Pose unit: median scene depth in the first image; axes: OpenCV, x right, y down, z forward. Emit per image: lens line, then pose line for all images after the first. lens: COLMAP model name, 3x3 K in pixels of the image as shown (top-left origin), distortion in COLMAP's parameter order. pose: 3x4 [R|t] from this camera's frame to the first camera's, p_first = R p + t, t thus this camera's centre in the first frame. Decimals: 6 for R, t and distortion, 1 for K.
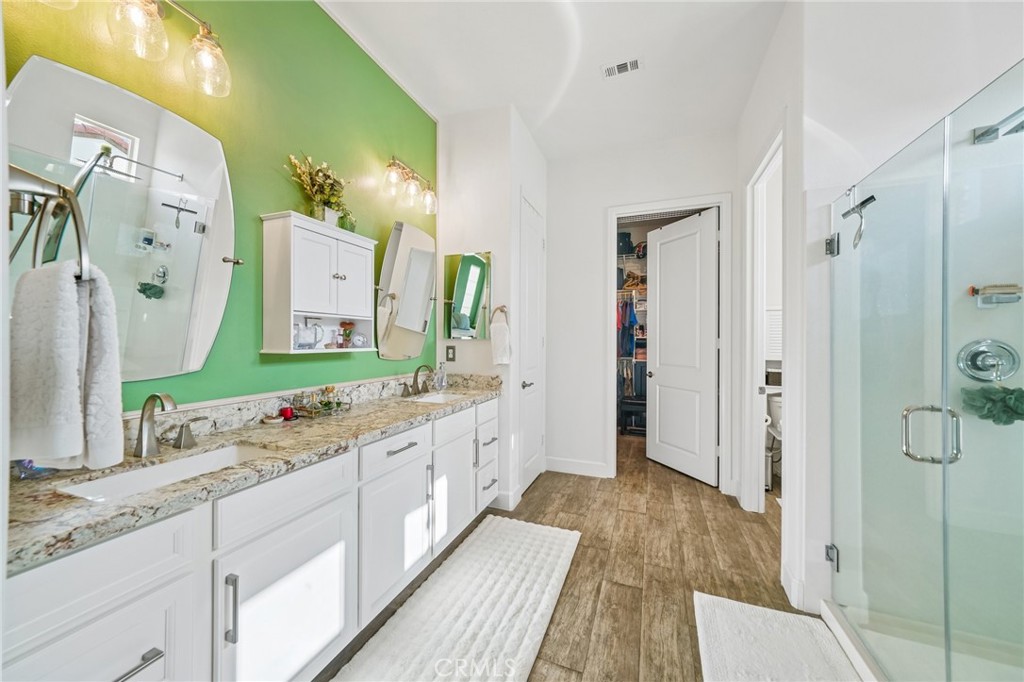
lens RADIAL K [[386.1, 0, 512.0], [0, 386.1, 341.0], [0, 0, 1]] dist [0.005974, 0.000325]
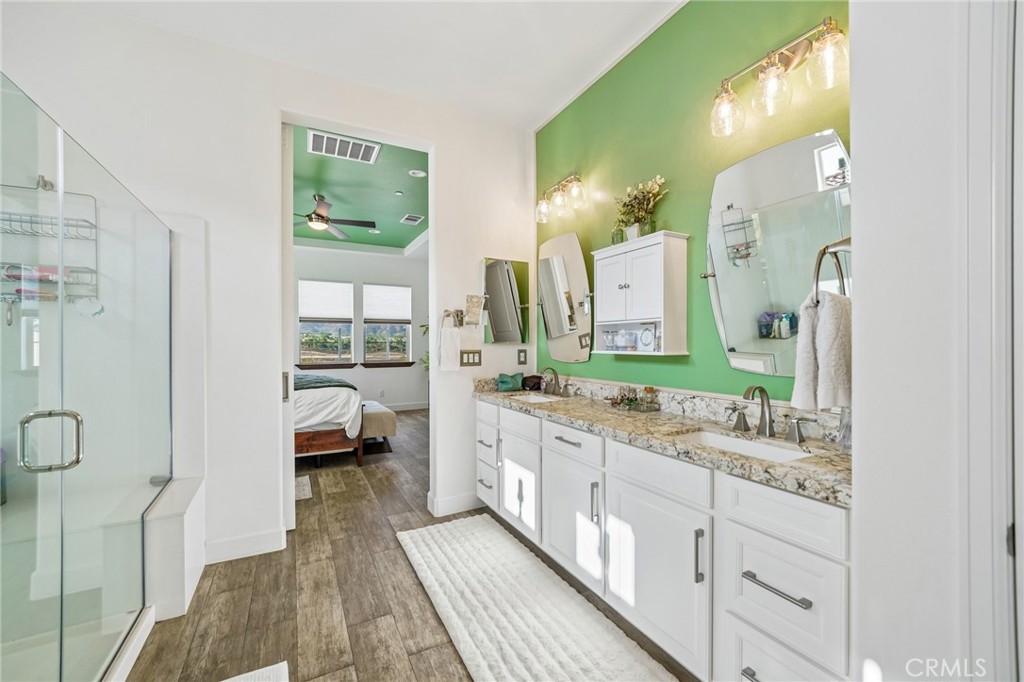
lens RADIAL K [[413.4, 0, 512.0], [0, 413.4, 341.0], [0, 0, 1]] dist [0.000478, -0.000050]
pose [[-0.669380, -0.001438, -0.742918, 0.740456], [0.003605, 0.999980, -0.005184, -0.006578], [0.742911, -0.006148, -0.669362, 1.746375]]
